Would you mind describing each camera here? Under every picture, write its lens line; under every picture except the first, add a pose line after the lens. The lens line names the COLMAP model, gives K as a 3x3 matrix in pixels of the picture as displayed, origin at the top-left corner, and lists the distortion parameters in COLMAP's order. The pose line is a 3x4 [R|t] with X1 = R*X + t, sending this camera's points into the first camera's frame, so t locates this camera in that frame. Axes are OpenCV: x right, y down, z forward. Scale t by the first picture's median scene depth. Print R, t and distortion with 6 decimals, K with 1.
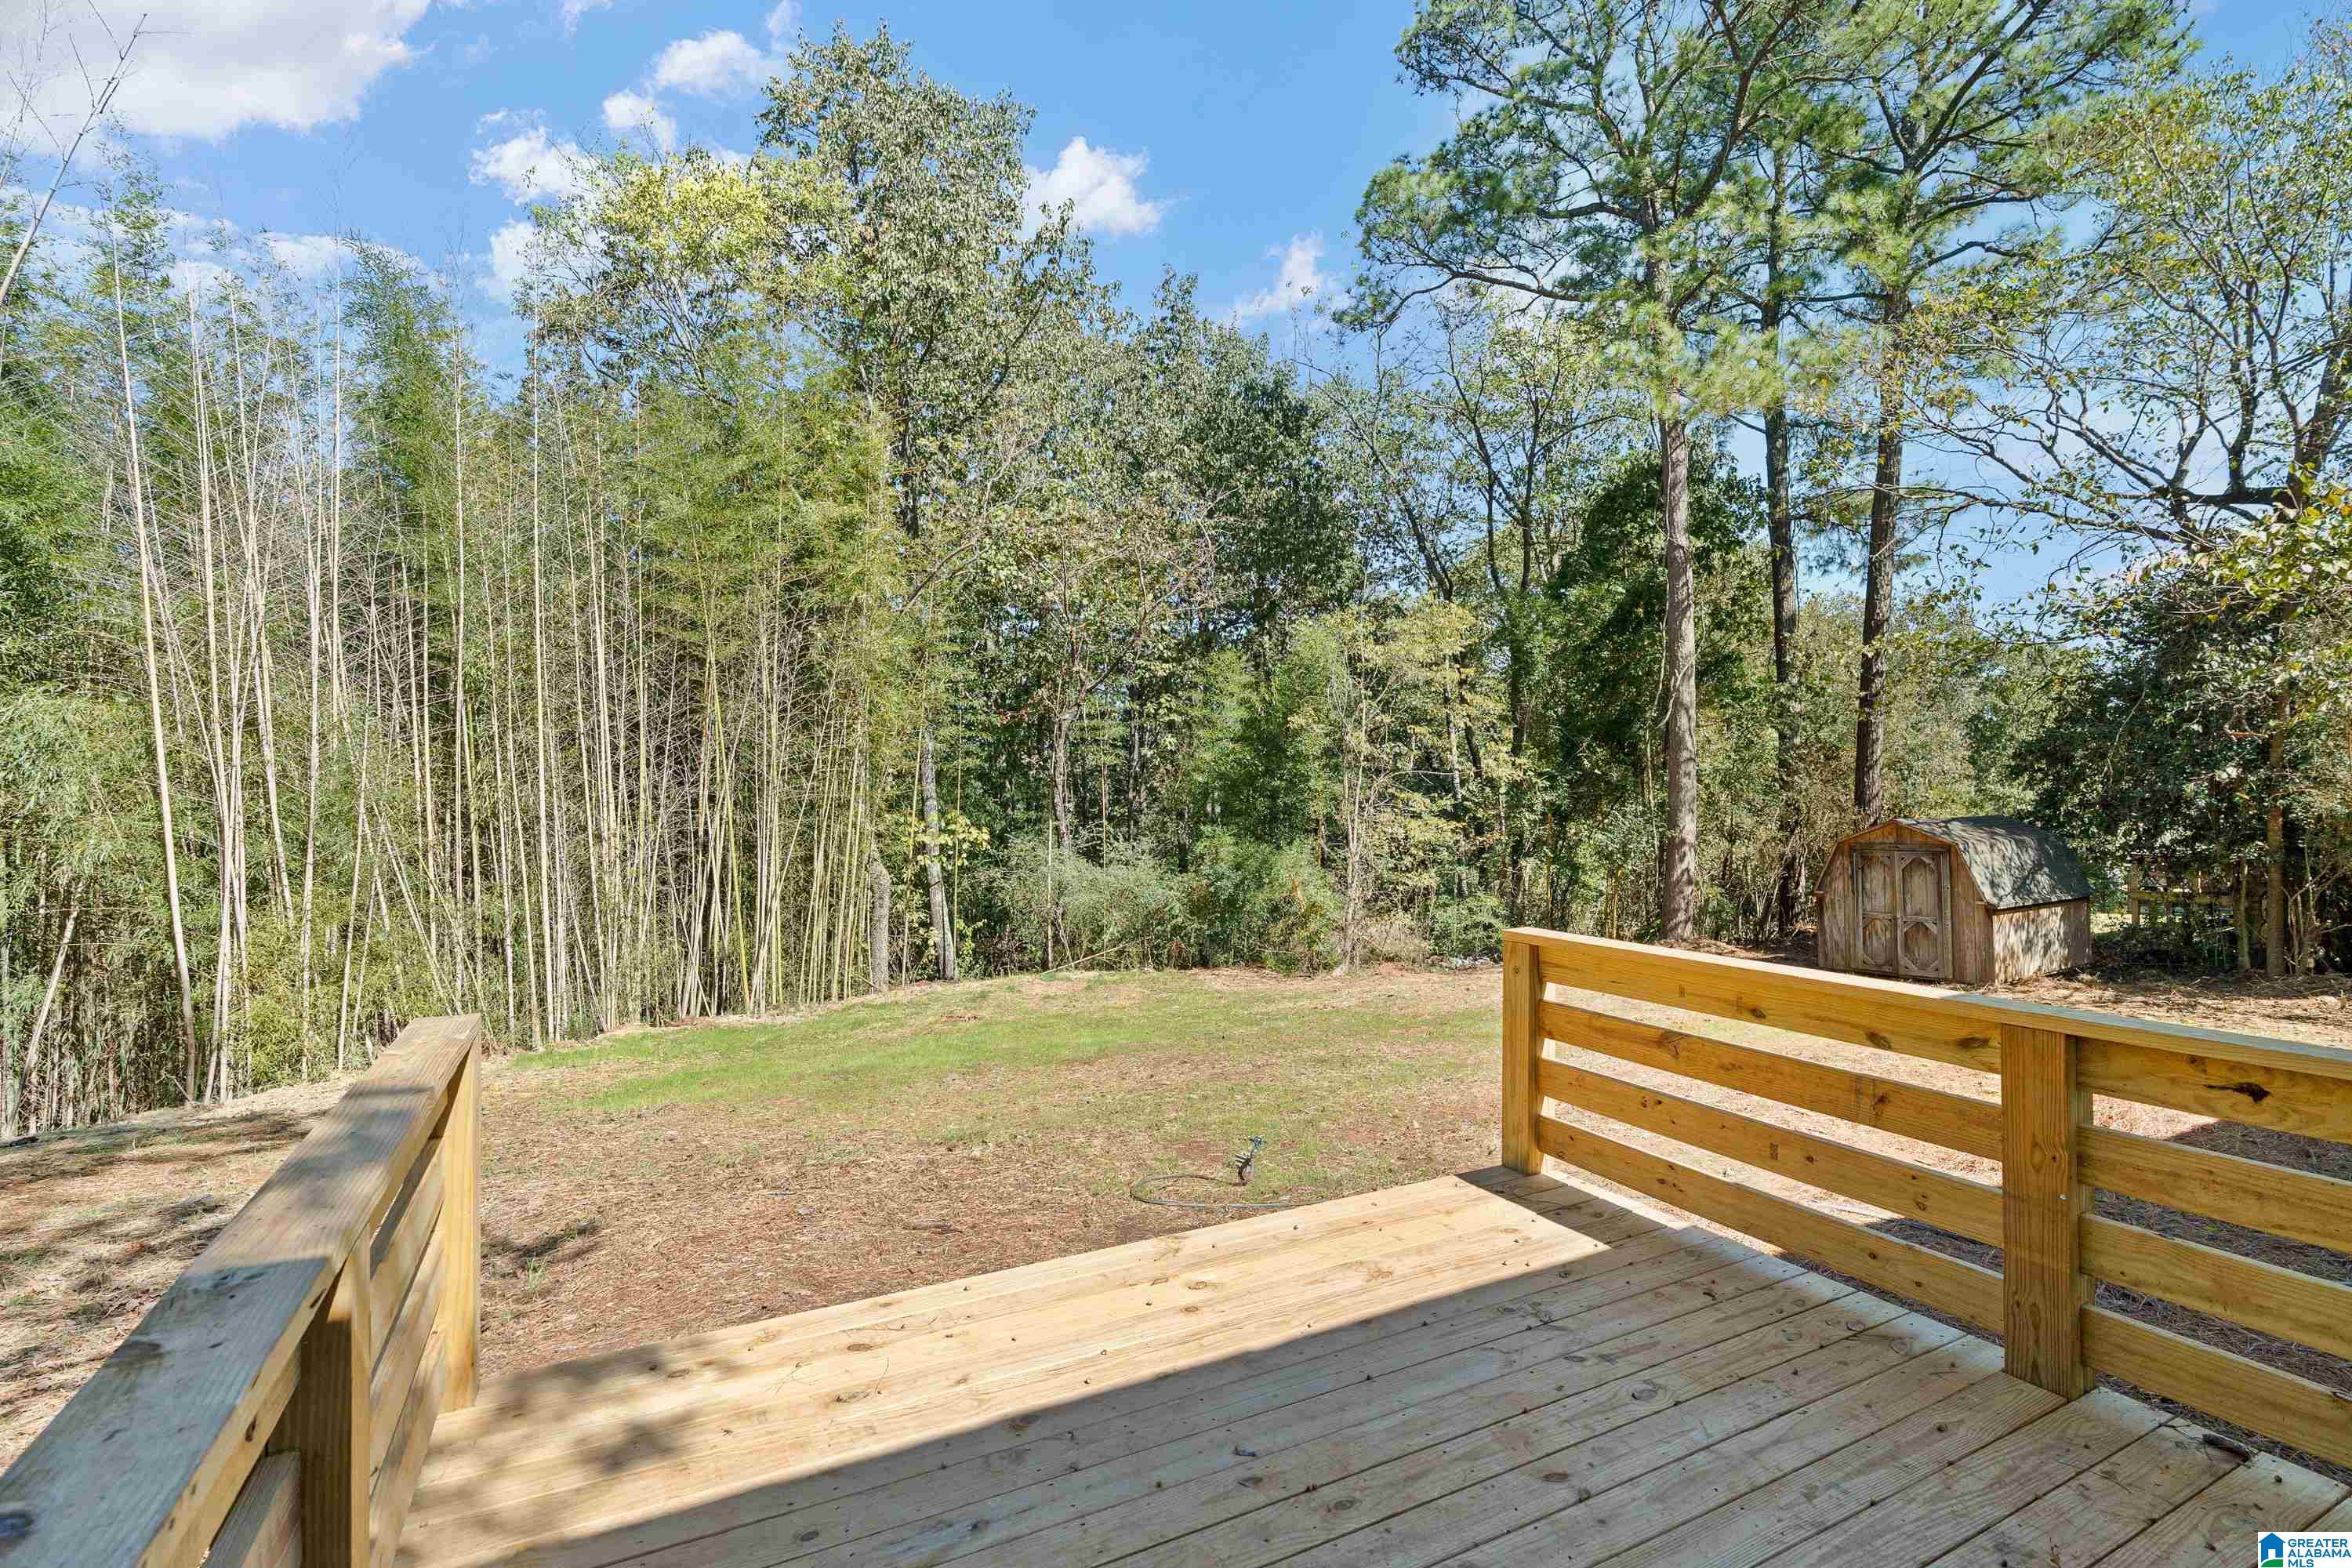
lens RADIAL K [[1077.8, 0, 1177.8], [0, 1077.8, 787.9], [0, 0, 1]] dist [-0.000756, -0.000021]
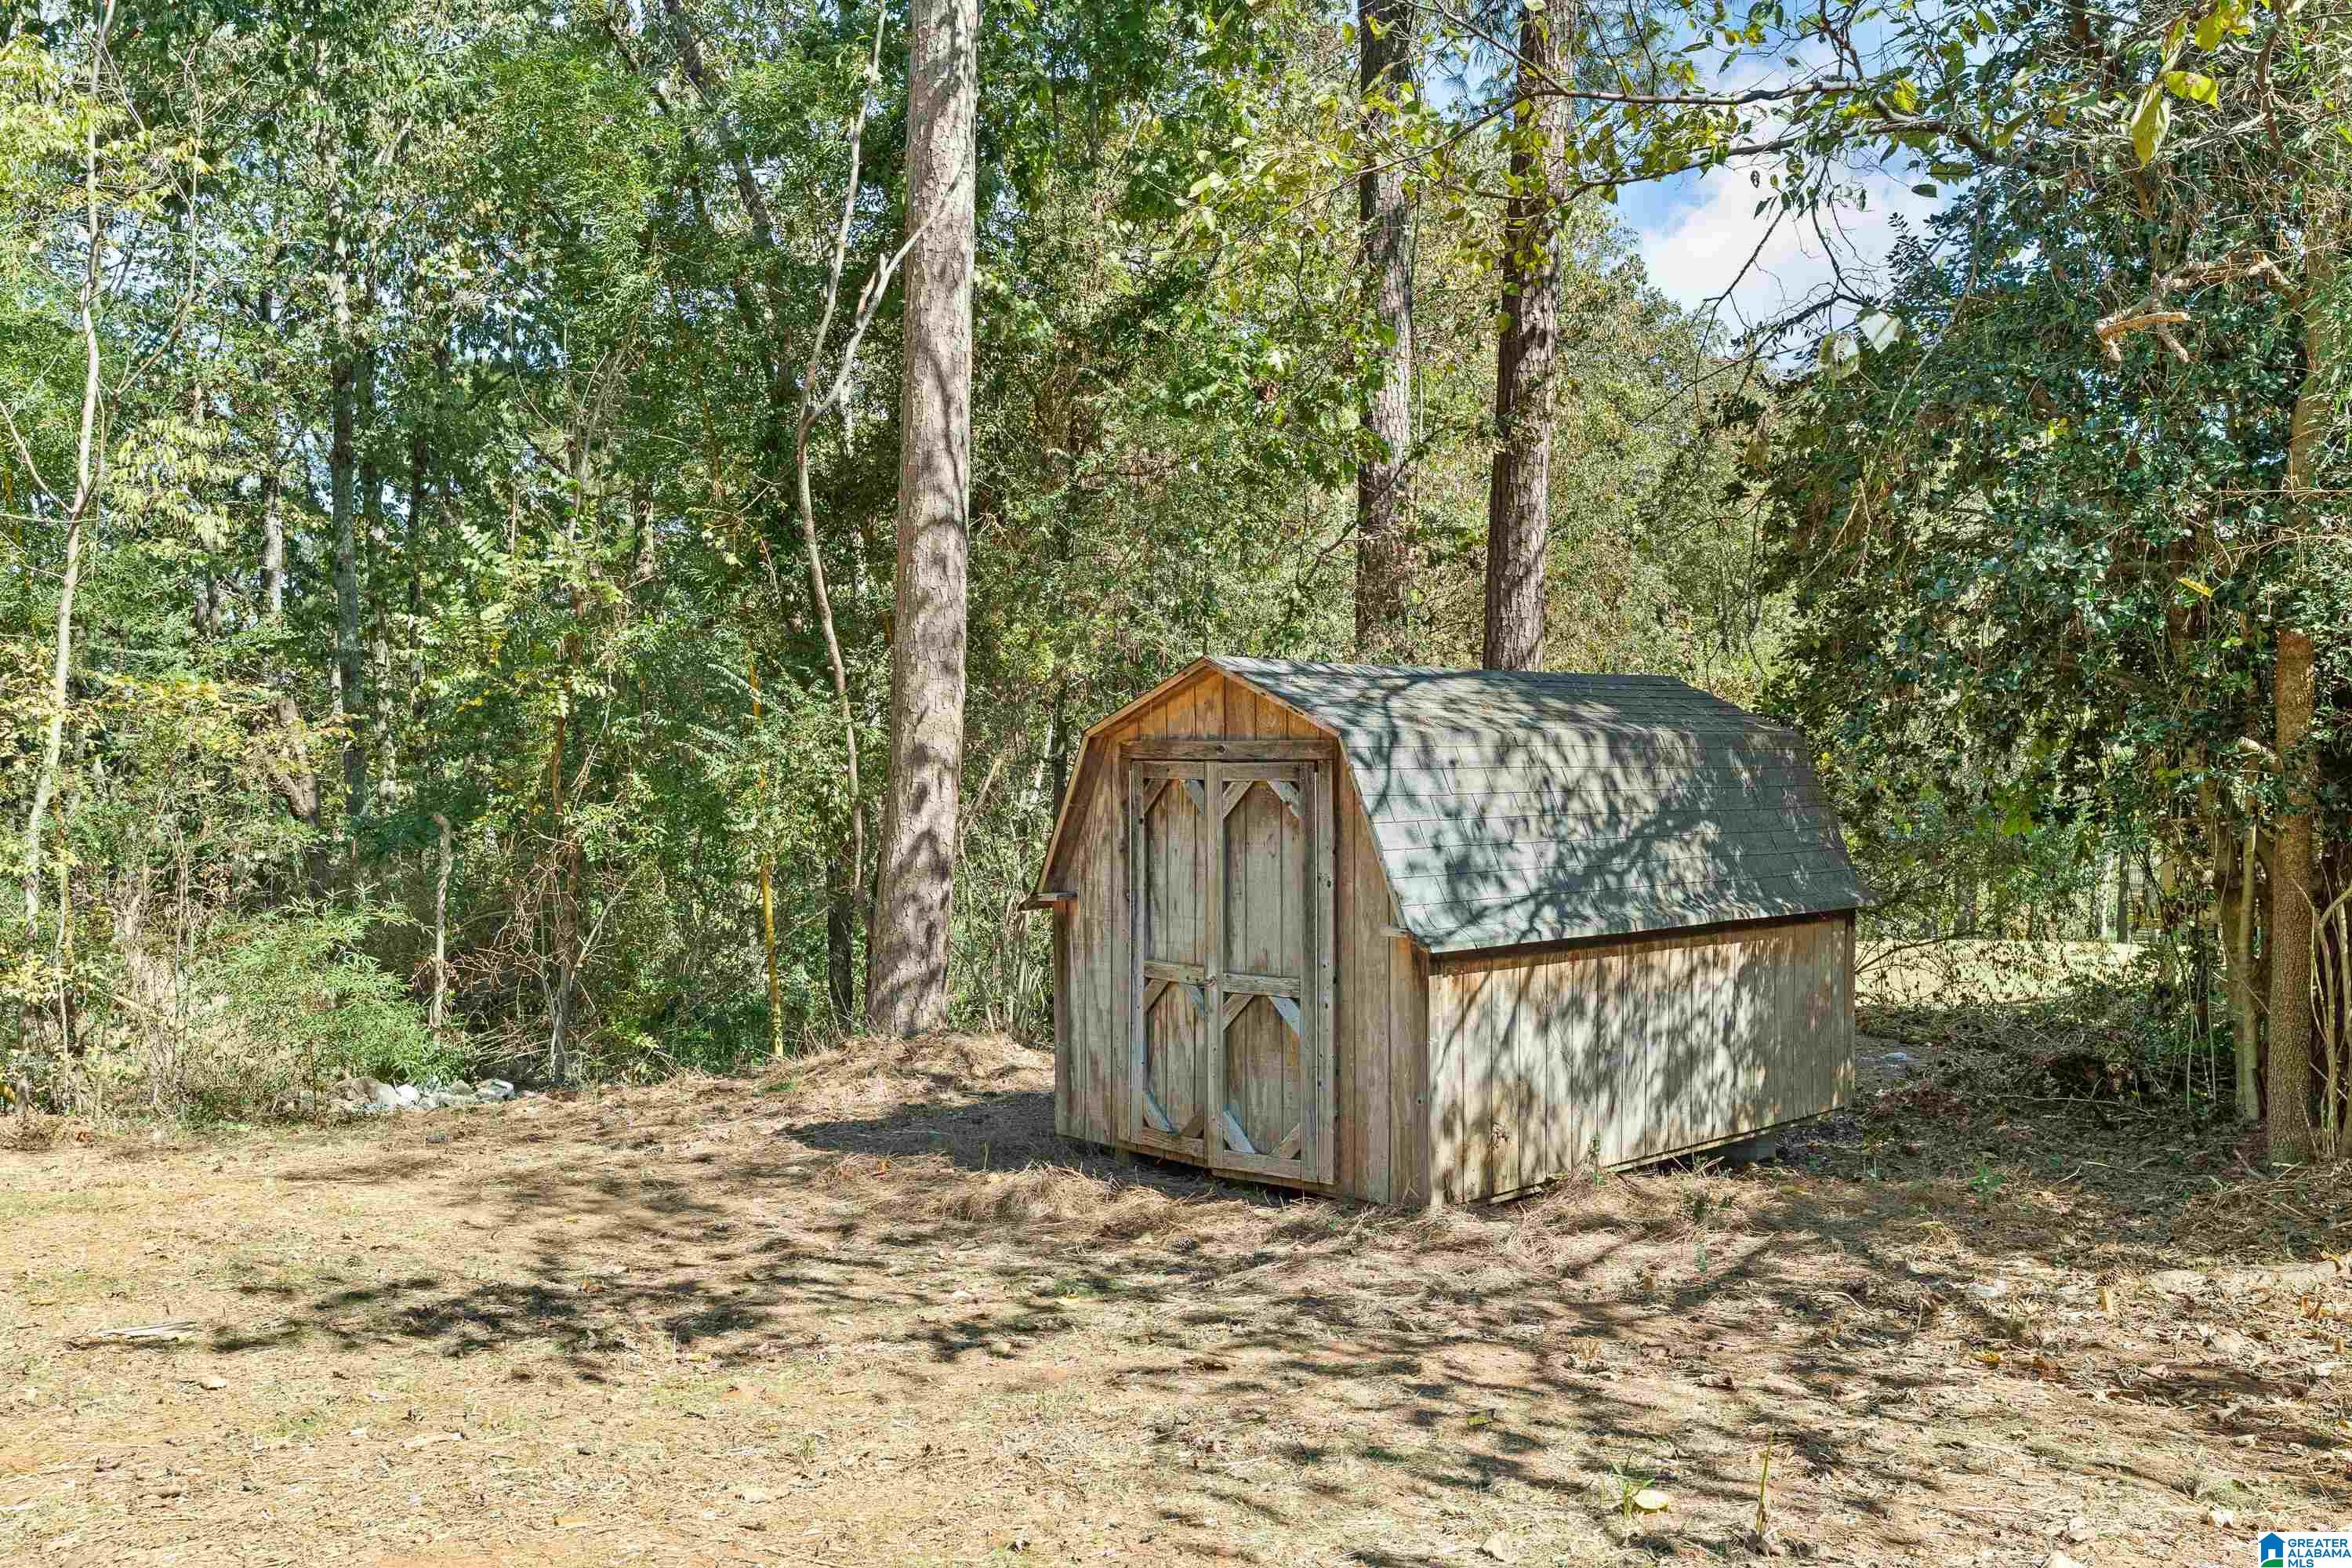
lens RADIAL K [[1949.0, 0, 1175.5], [0, 1949.0, 782.6], [0, 0, 1]] dist [0.004118, 0.000413]
pose [[0.981525, 0.013563, 0.190852, 0.545386], [-0.019951, 0.999302, 0.031593, 0.047558], [-0.190290, -0.034817, 0.981110, 0.463332]]
